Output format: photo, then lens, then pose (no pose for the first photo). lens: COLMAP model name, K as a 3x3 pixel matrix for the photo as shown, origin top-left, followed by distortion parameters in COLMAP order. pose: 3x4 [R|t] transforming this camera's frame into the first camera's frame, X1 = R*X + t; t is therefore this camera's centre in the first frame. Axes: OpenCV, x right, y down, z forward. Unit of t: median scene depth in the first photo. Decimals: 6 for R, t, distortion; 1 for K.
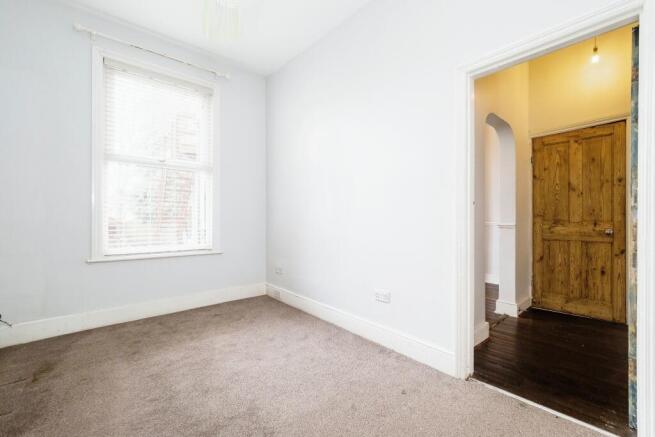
lens RADIAL K [[279.5, 0, 328.4], [0, 279.5, 221.2], [0, 0, 1]] dist [0.001130, 0.000119]
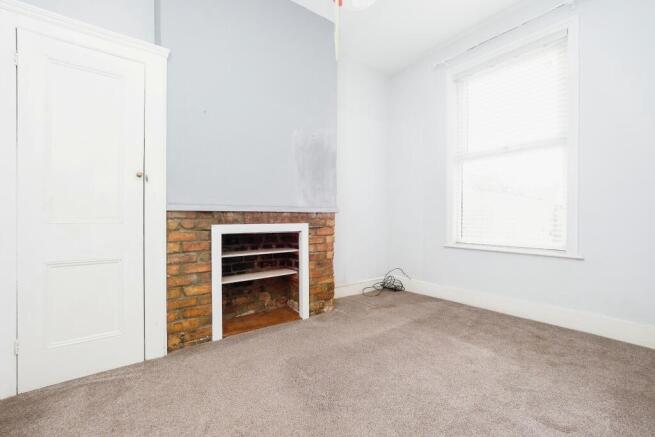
lens RADIAL K [[279.5, 0, 328.4], [0, 279.5, 221.2], [0, 0, 1]] dist [0.001130, 0.000119]
pose [[-0.049036, 0.008653, -0.998760, 1.264585], [-0.003232, 0.999956, 0.008822, 0.075423], [0.998792, 0.003660, -0.049006, 1.618918]]
